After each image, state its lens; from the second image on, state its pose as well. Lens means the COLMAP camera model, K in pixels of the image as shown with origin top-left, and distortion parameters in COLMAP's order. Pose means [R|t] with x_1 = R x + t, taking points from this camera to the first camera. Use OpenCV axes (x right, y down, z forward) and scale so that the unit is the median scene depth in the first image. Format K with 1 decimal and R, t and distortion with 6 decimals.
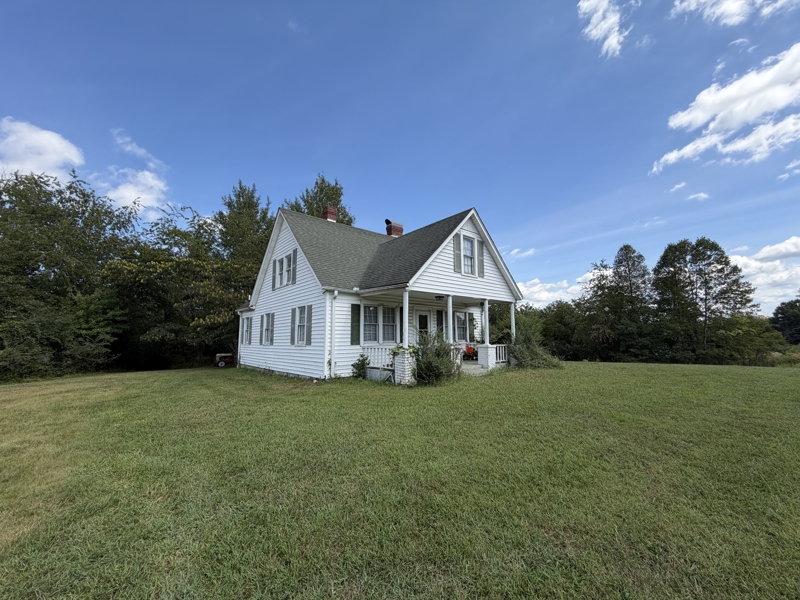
lens RADIAL K [[314.2, 0, 400.0], [0, 314.2, 300.0], [0, 0, 1]] dist [-0.000763, -0.000153]
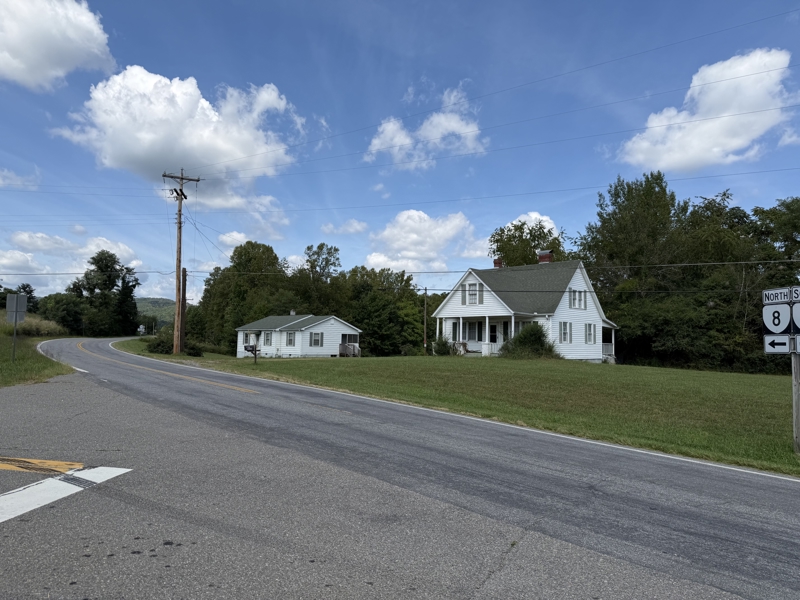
lens RADIAL K [[549.9, 0, 400.0], [0, 549.9, 300.0], [0, 0, 1]] dist [0.000756, -0.000480]
pose [[0.108028, -0.065556, -0.991984, 3.331734], [0.100592, 0.993423, -0.054696, 0.028417], [0.989046, -0.093877, 0.113912, 0.210847]]
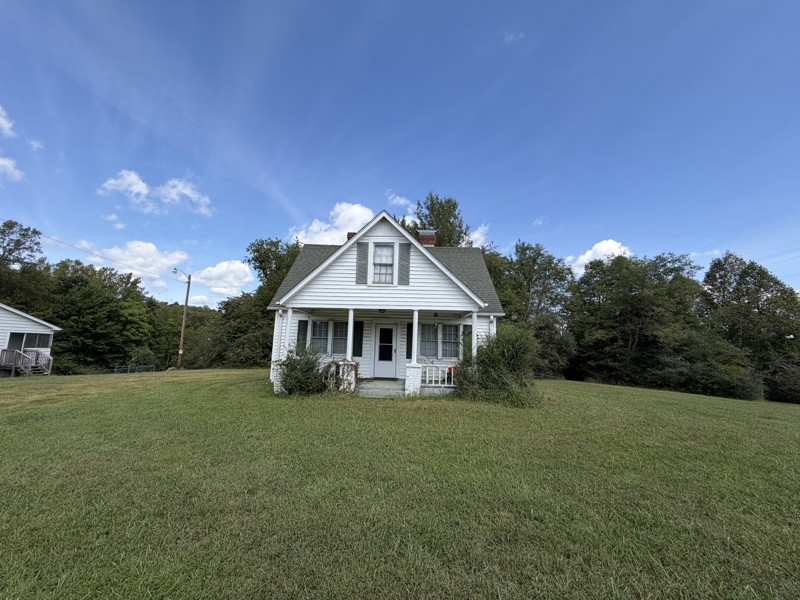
lens RADIAL K [[318.9, 0, 400.0], [0, 318.9, 300.0], [0, 0, 1]] dist [-0.001358, -0.000581]
pose [[0.746873, -0.066851, -0.661598, 0.850893], [0.045208, 0.997736, -0.049781, 0.012566], [0.663428, 0.007271, 0.748204, 0.343218]]
